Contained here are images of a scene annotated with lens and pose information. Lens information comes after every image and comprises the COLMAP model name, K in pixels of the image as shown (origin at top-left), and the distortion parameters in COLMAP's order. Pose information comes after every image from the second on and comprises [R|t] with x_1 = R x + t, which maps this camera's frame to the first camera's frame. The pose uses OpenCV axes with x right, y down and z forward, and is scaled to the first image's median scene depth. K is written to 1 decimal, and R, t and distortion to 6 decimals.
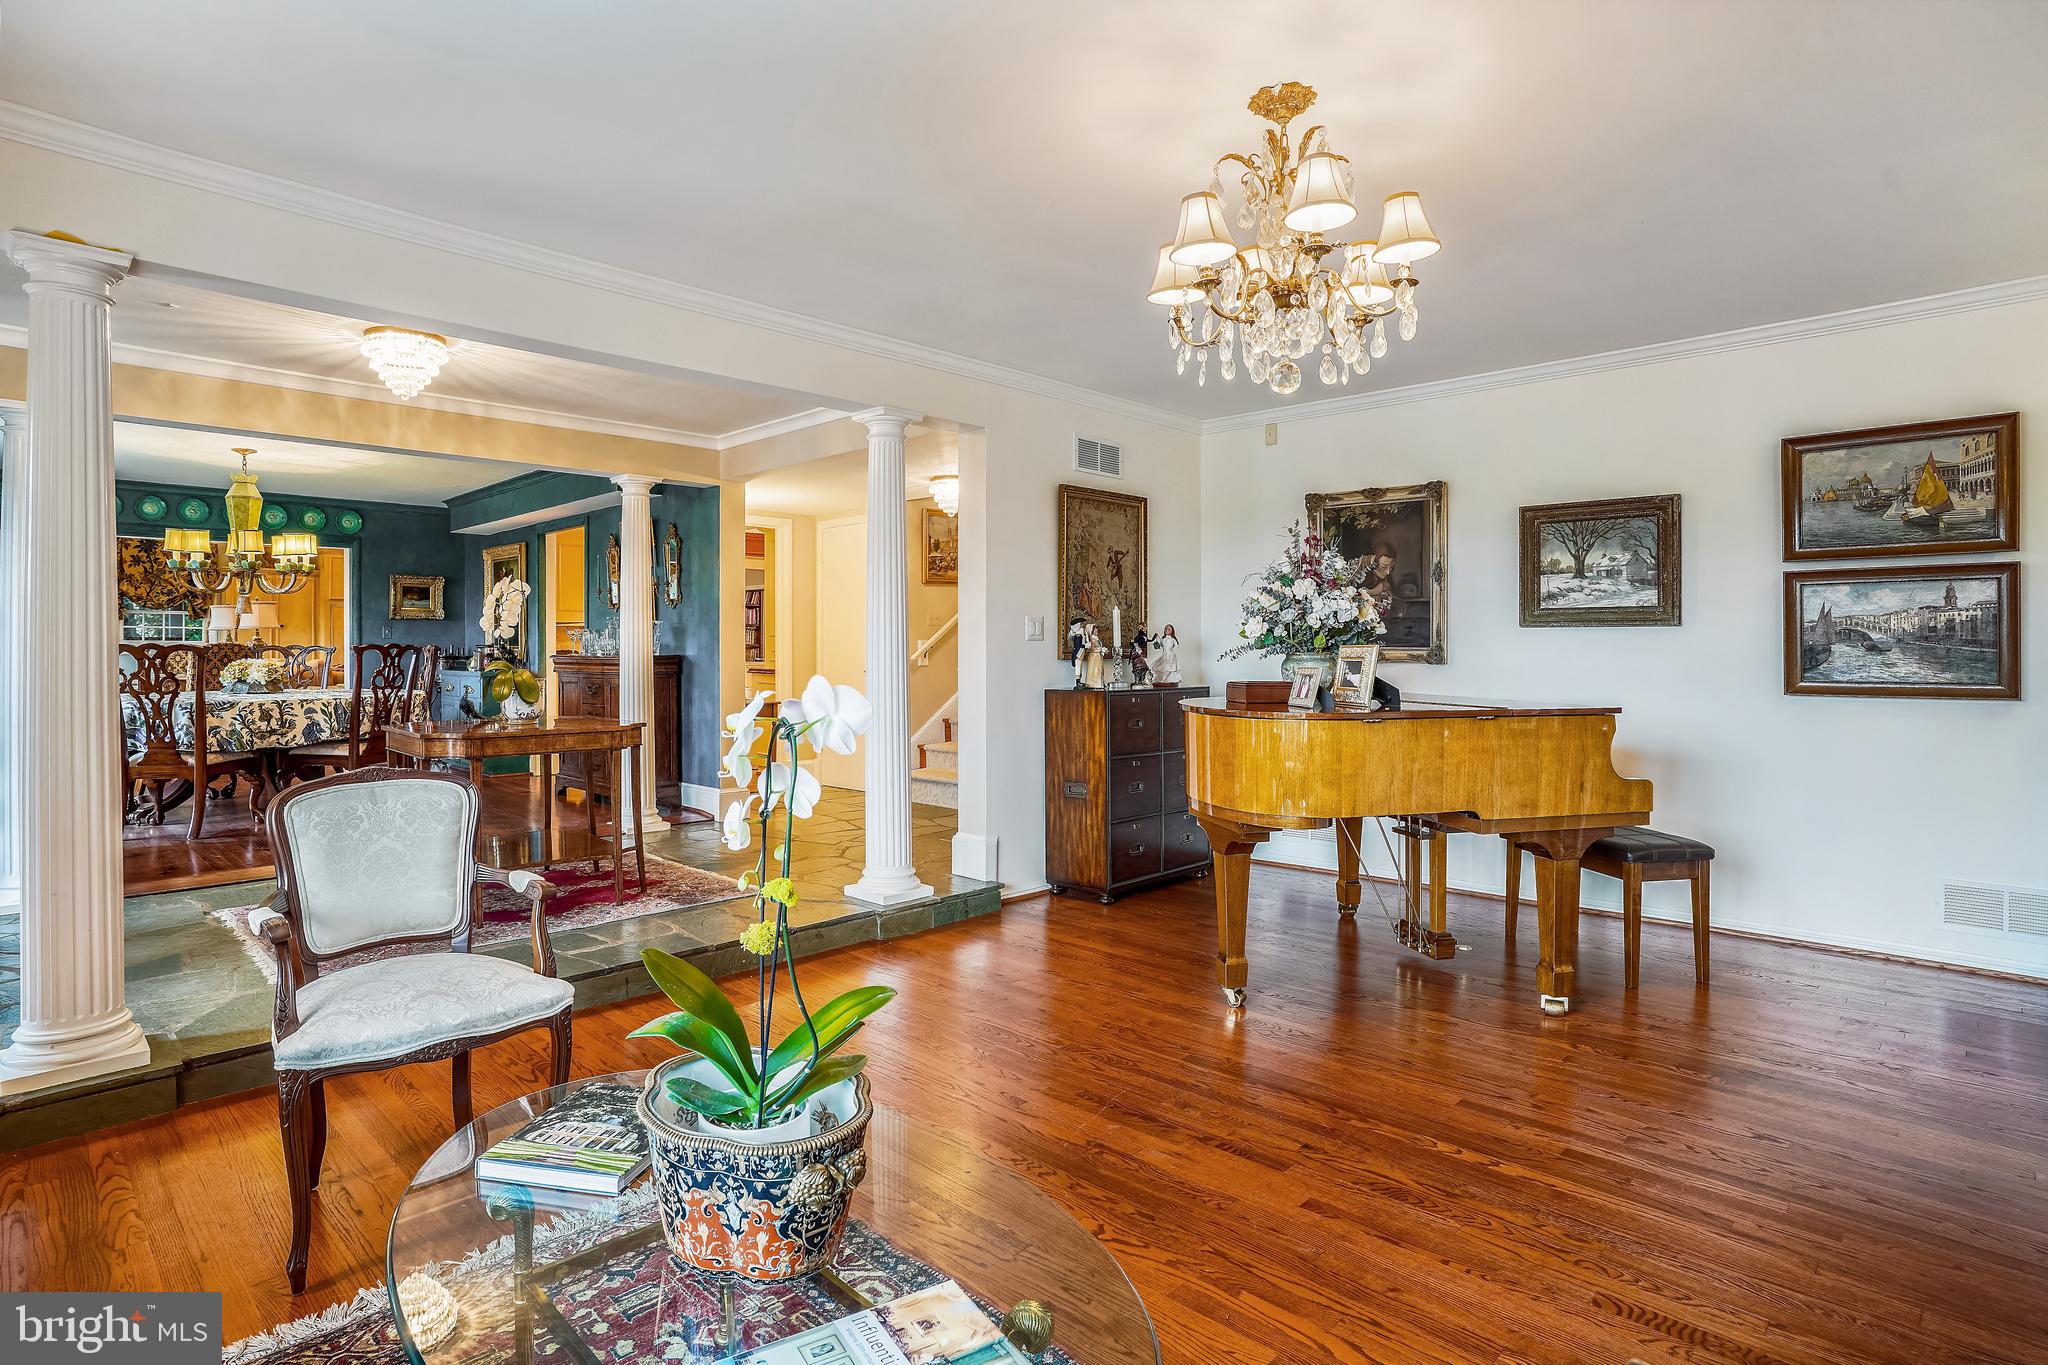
lens RADIAL K [[1070.9, 0, 1033.2], [0, 1070.9, 660.8], [0, 0, 1]] dist [-0.045021, 0.013103]
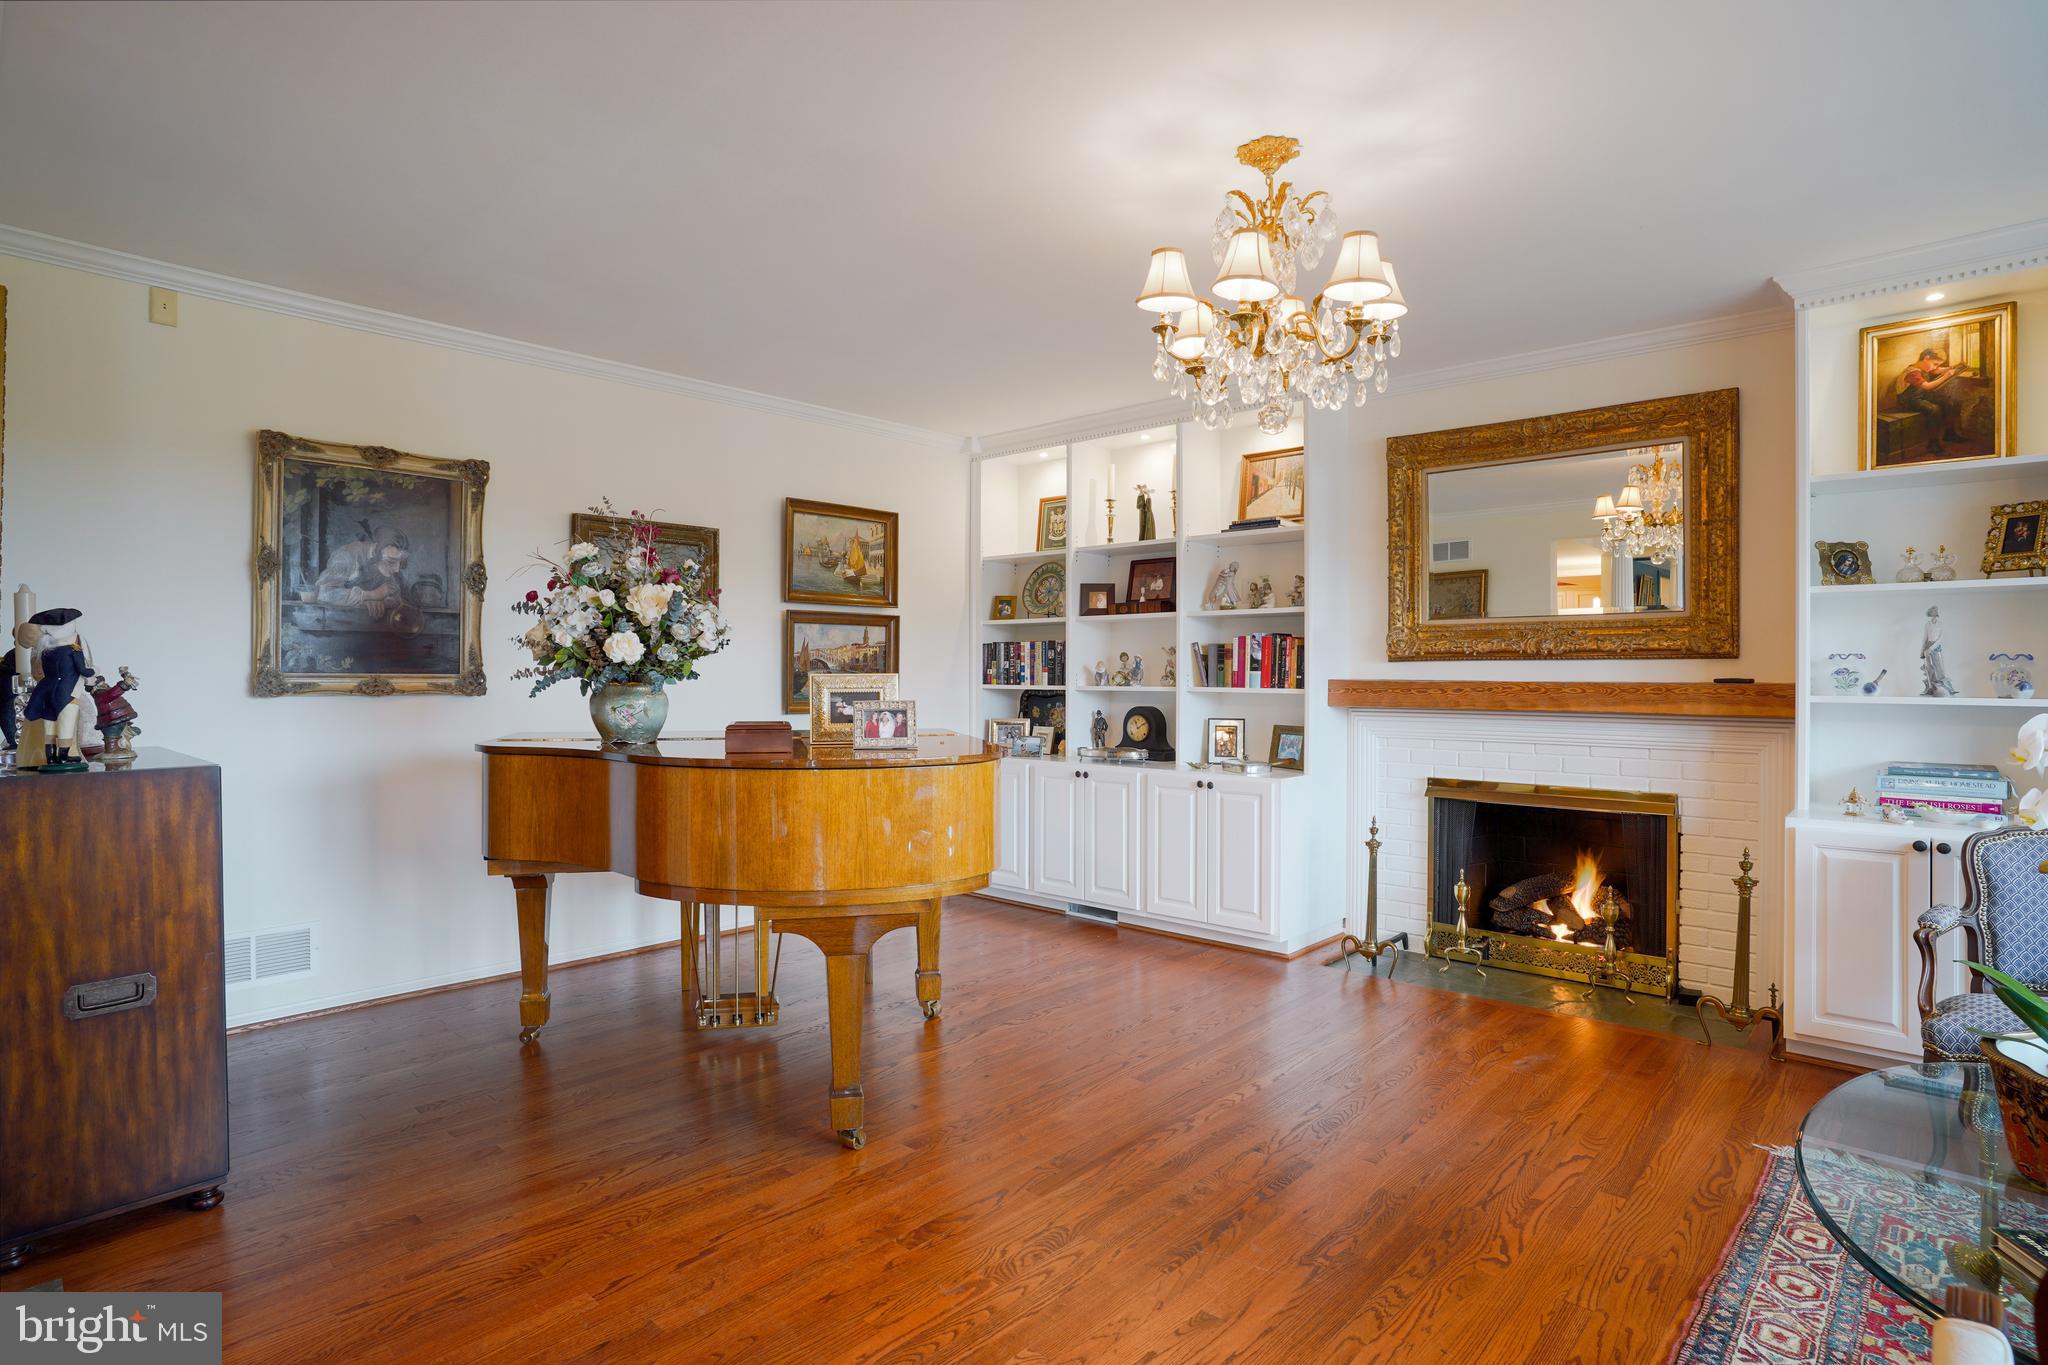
lens RADIAL K [[1070.9, 0, 970.1], [0, 1070.9, 674.6], [0, 0, 1]] dist [-0.045021, 0.013103]
pose [[0.003587, -0.000168, 0.999994, -0.494904], [0.011280, 0.999936, 0.000127, -0.010055], [-0.999930, 0.011280, 0.003589, 0.798396]]
